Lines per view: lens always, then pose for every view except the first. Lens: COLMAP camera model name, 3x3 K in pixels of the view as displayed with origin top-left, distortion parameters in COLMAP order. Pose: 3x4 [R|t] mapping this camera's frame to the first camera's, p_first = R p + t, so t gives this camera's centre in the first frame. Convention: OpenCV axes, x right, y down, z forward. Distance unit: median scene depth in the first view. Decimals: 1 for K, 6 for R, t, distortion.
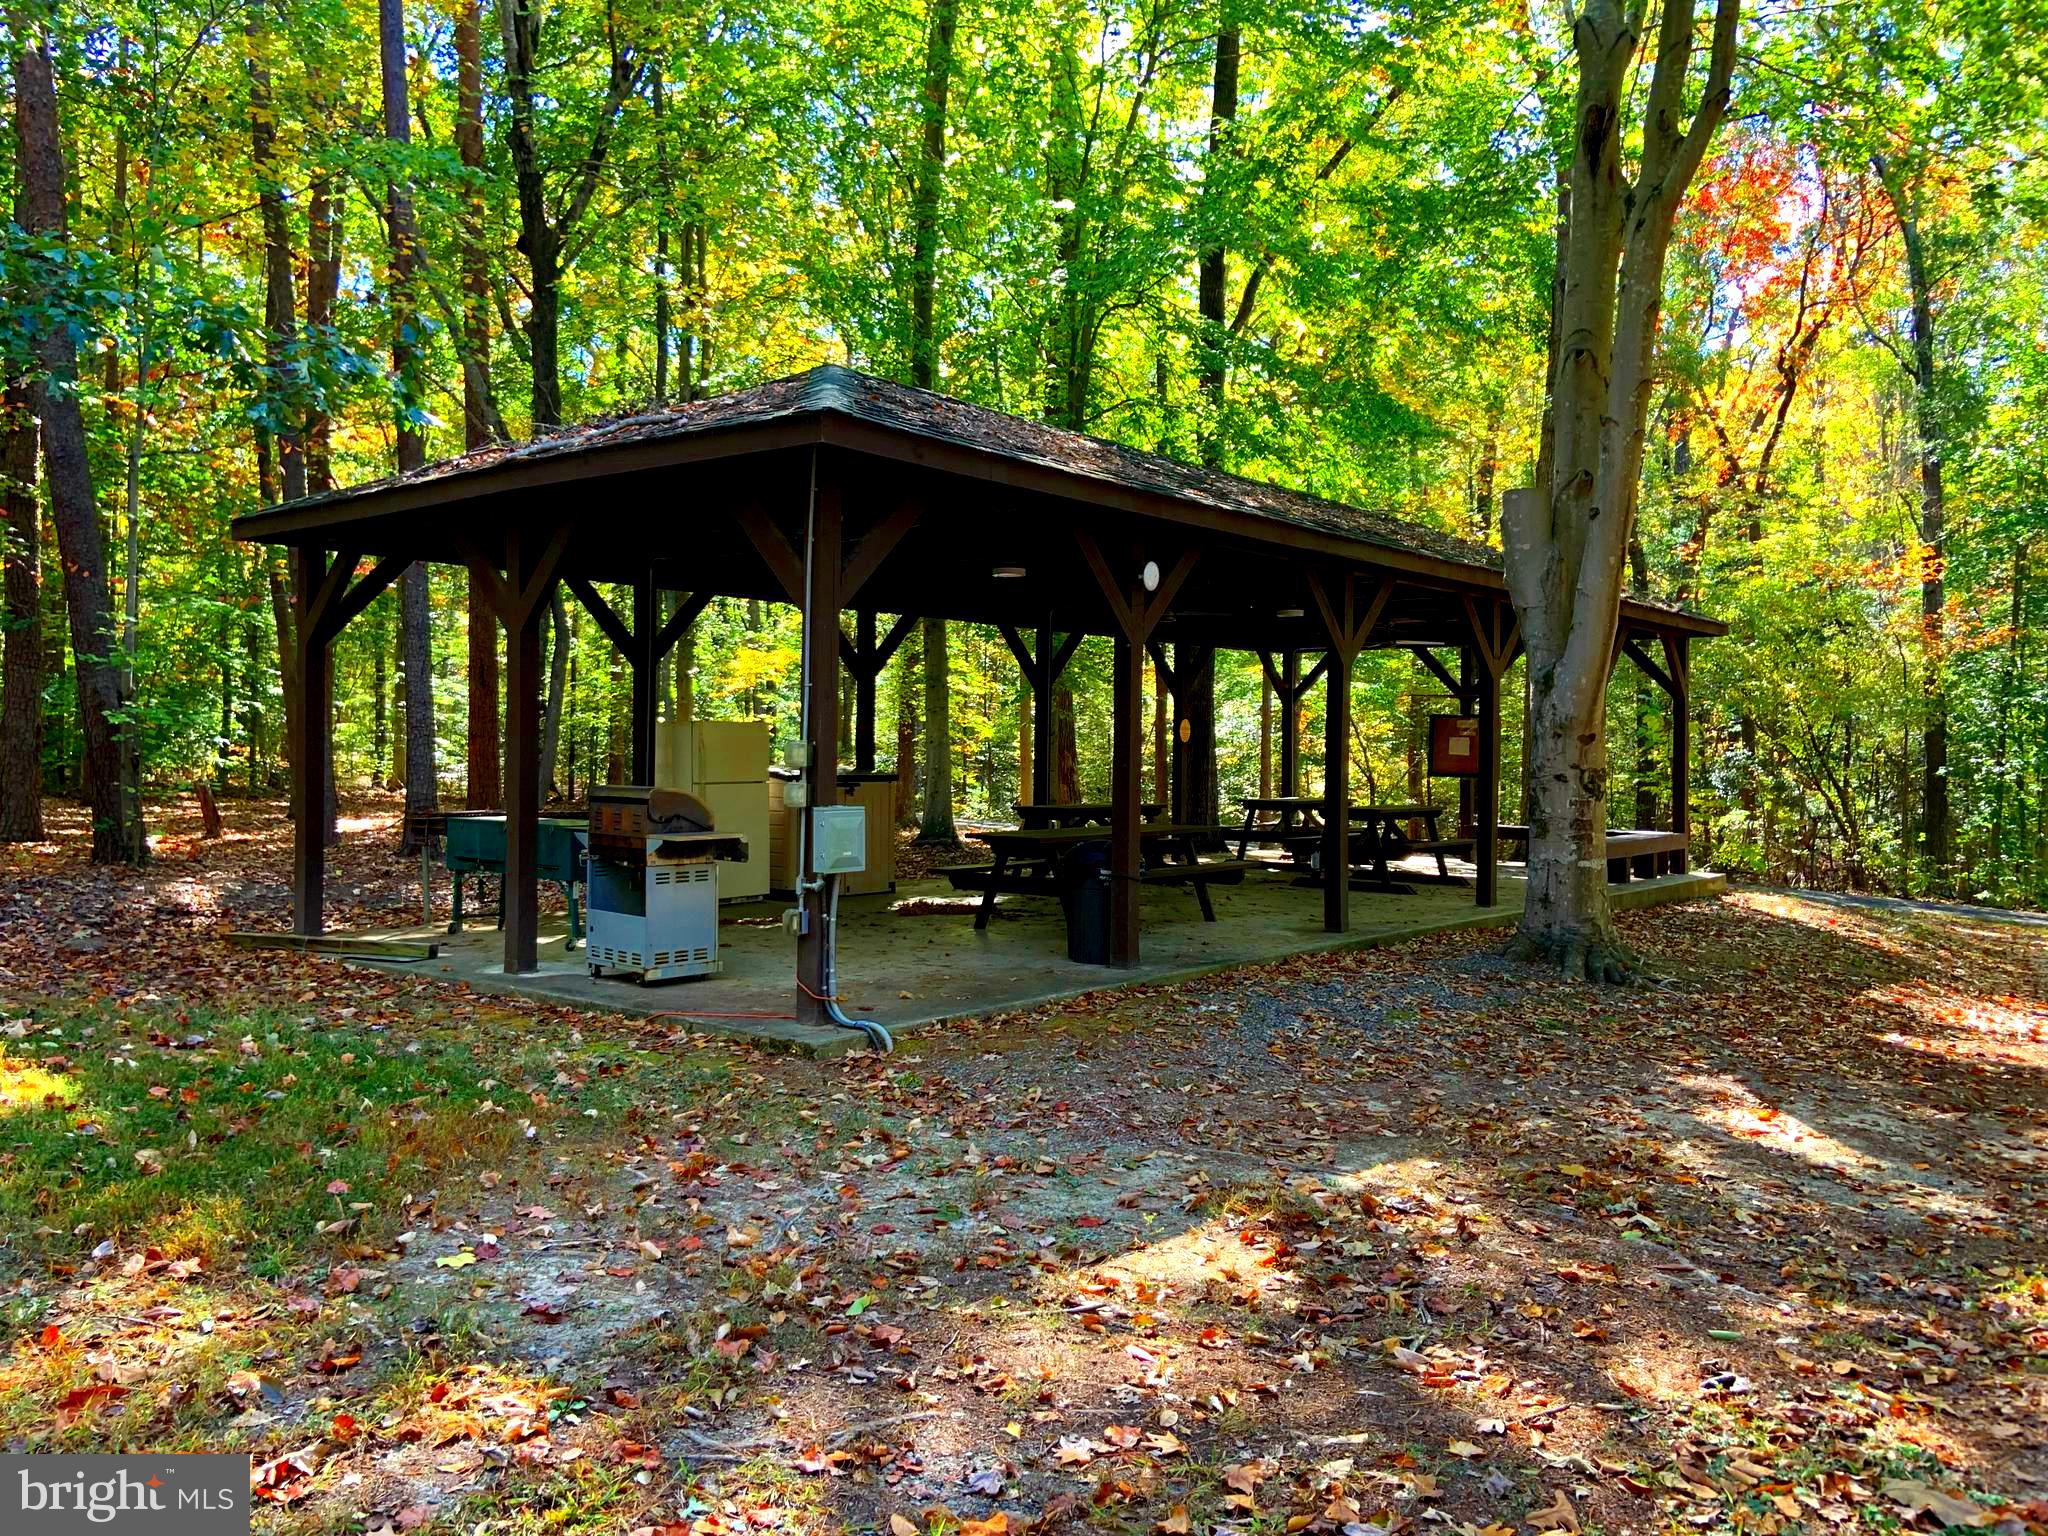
lens RADIAL K [[1558.0, 0, 1017.8], [0, 1558.0, 755.9], [0, 0, 1]] dist [0.108892, -0.151010]
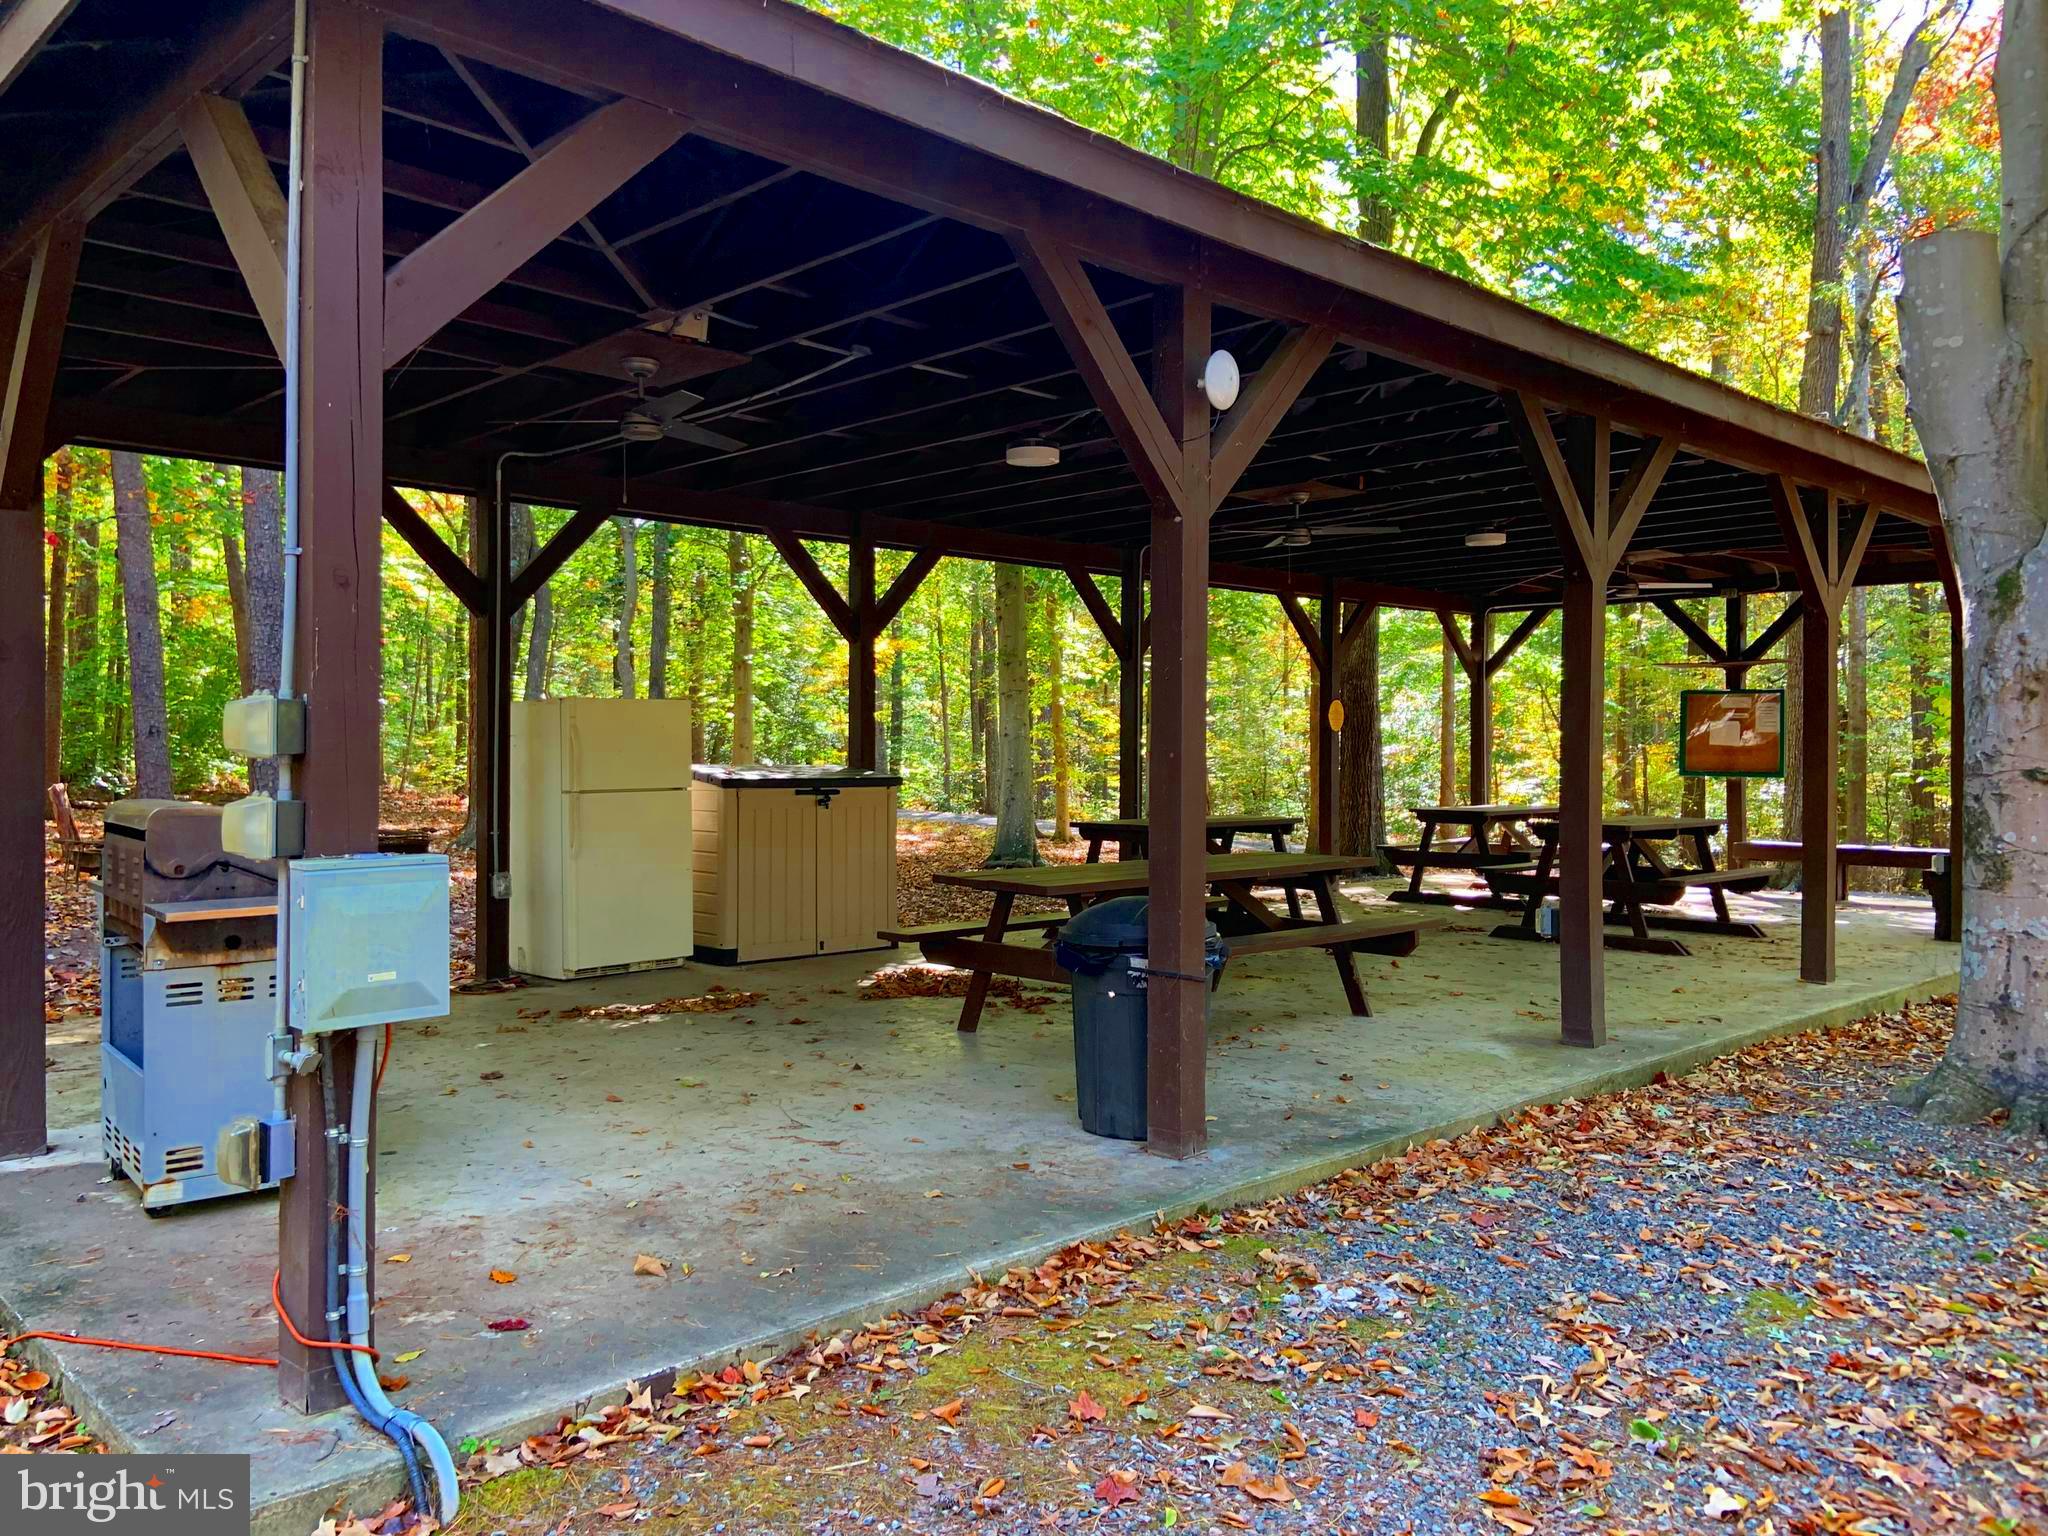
lens RADIAL K [[1534.3, 0, 1014.0], [0, 1534.3, 741.8], [0, 0, 1]] dist [0.101716, -0.000592]
pose [[0.993481, -0.005316, -0.113870, 0.036939], [0.004030, 0.999925, -0.011526, 0.003405], [0.113922, 0.010992, 0.993429, 0.245146]]
